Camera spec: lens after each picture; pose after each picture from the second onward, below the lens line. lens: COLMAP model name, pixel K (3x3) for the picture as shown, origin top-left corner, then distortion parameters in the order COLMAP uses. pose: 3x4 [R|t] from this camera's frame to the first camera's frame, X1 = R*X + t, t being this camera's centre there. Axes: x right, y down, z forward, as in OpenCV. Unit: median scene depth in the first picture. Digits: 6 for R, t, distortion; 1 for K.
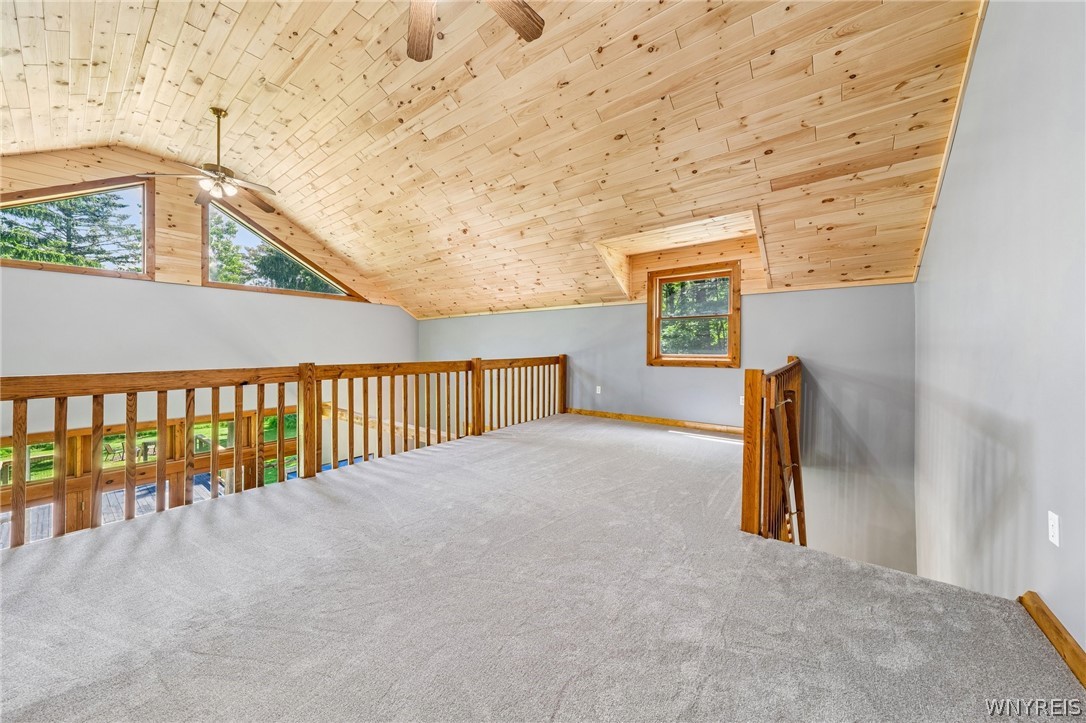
lens RADIAL K [[388.9, 0, 527.0], [0, 388.9, 336.0], [0, 0, 1]] dist [-0.000435, 0.000012]
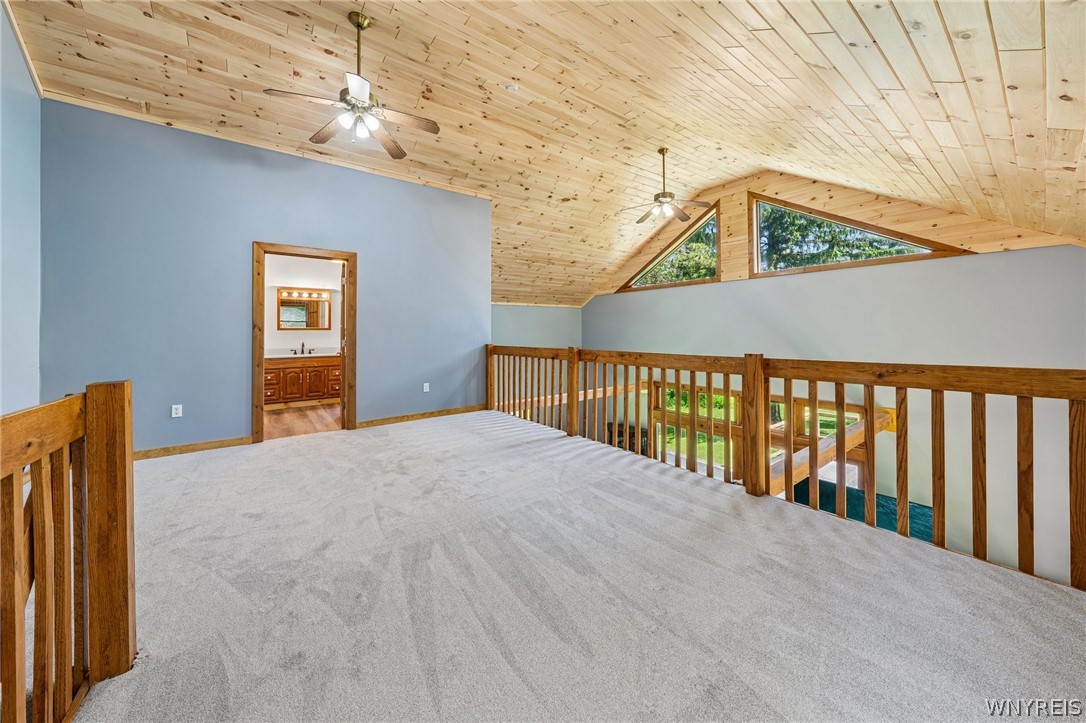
lens RADIAL K [[388.9, 0, 527.0], [0, 388.9, 336.0], [0, 0, 1]] dist [-0.000435, 0.000012]
pose [[-0.241255, 0.008916, -0.970421, 0.428039], [0.041472, 0.999139, -0.001130, 0.013562], [0.969575, -0.040517, -0.241417, 0.633775]]
